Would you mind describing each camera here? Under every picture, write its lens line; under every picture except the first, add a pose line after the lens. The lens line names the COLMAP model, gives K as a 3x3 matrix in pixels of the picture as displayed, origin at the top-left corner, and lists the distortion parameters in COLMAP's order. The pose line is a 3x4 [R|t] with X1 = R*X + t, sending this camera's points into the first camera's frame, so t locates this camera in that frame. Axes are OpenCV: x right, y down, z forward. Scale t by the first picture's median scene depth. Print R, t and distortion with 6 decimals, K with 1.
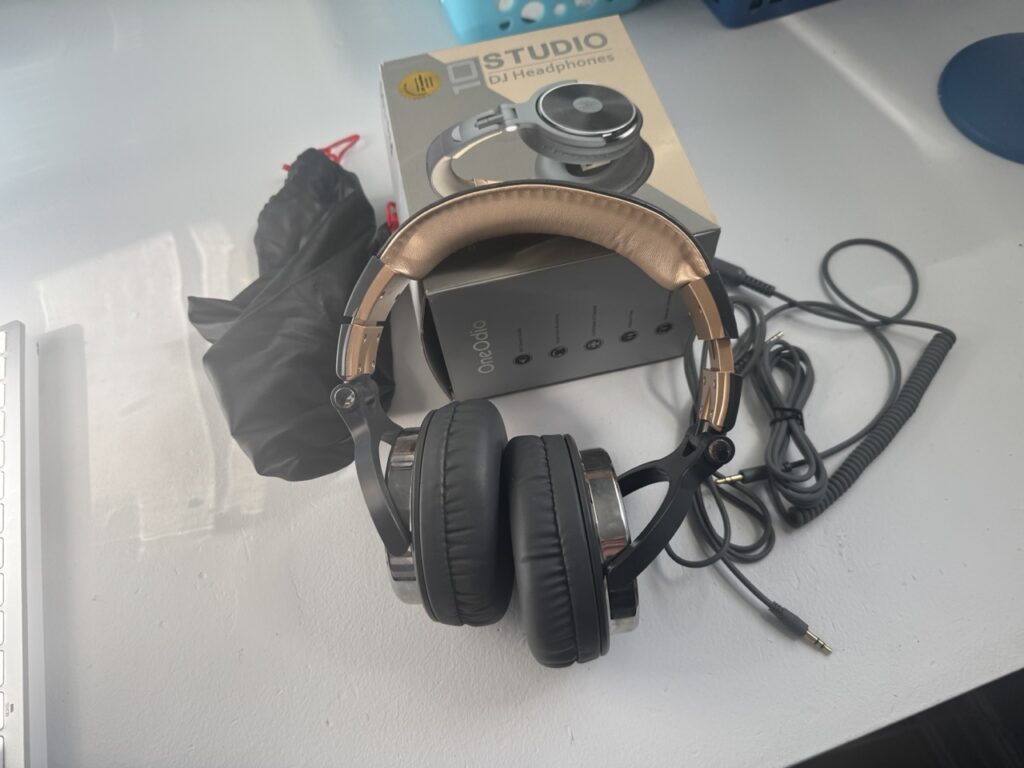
lens RADIAL K [[713.5, 0, 509.1], [0, 713.5, 382.8], [0, 0, 1]] dist [0.001791, -0.007234]
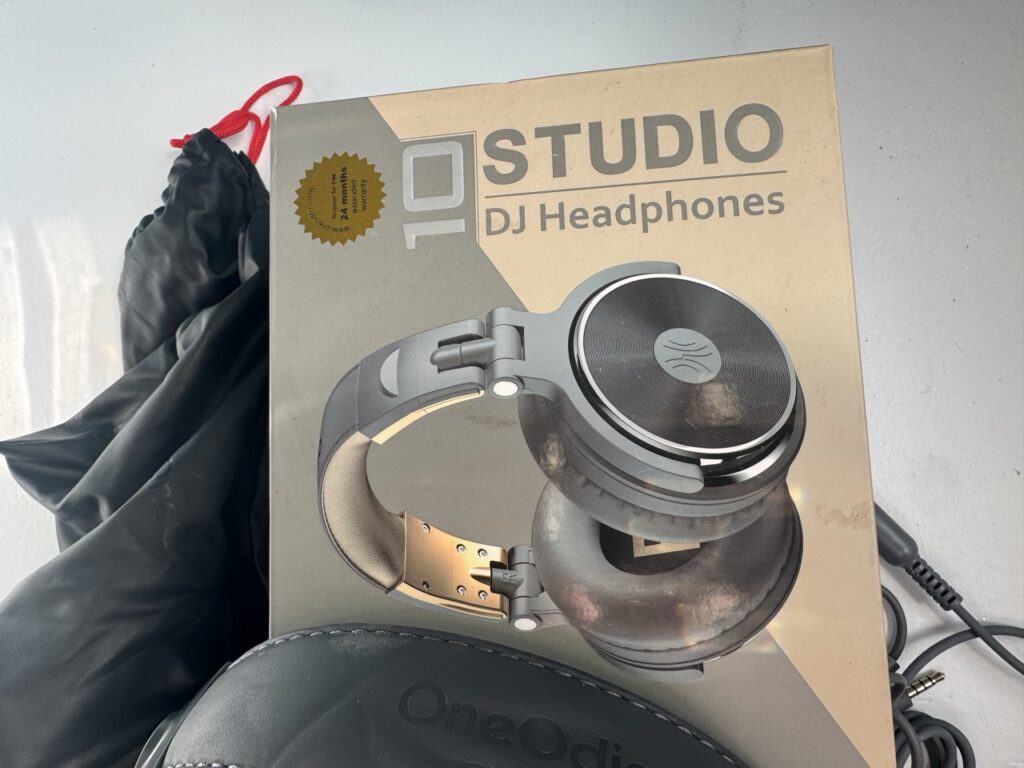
lens RADIAL K [[713.5, 0, 484.7], [0, 713.5, 371.3], [0, 0, 1]] dist [0.001791, -0.007234]
pose [[0.981910, 0.165288, -0.092368, 0.029032], [-0.112560, 0.901817, 0.417200, -0.527549], [0.152257, -0.399256, 0.904109, 0.559364]]
